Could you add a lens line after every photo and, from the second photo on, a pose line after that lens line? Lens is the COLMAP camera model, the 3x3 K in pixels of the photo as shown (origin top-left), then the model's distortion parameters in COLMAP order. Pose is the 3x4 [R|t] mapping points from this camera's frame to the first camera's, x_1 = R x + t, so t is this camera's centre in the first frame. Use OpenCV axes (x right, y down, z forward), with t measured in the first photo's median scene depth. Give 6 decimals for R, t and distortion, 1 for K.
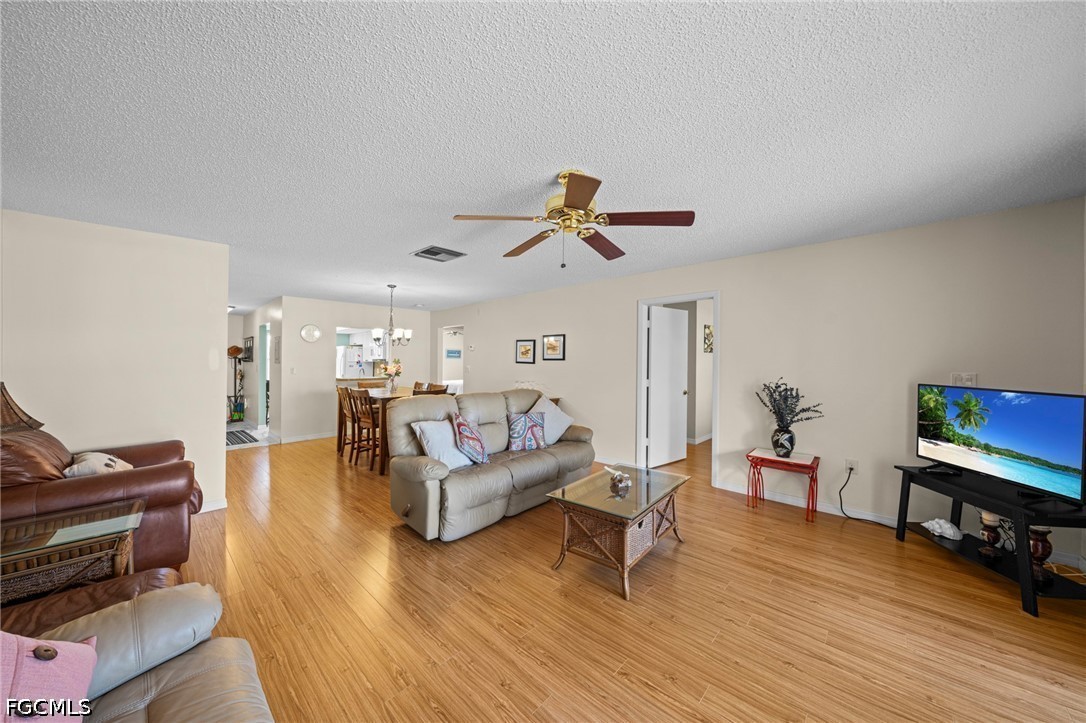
lens RADIAL K [[378.5, 0, 539.1], [0, 378.5, 354.8], [0, 0, 1]] dist [-0.000606, -0.000006]
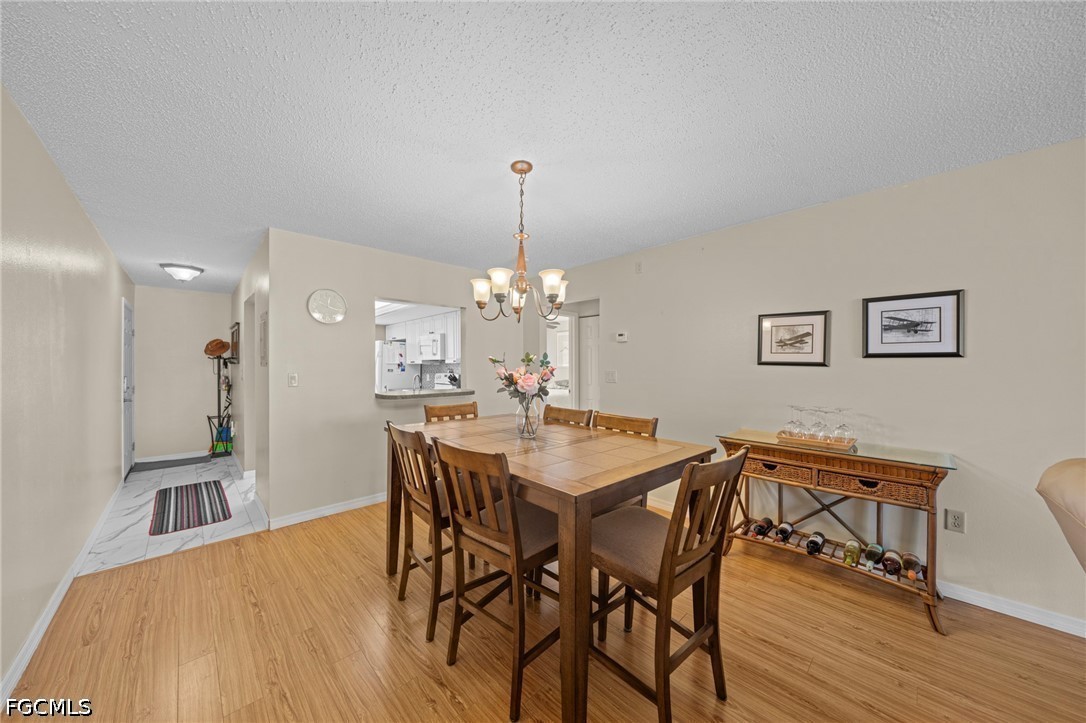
lens RADIAL K [[378.5, 0, 547.3], [0, 378.5, 368.5], [0, 0, 1]] dist [-0.000606, -0.000006]
pose [[0.999375, -0.000502, -0.035346, -0.216929], [0.001456, 0.999636, 0.026957, 0.009589], [0.035319, -0.026991, 0.999012, 0.374570]]
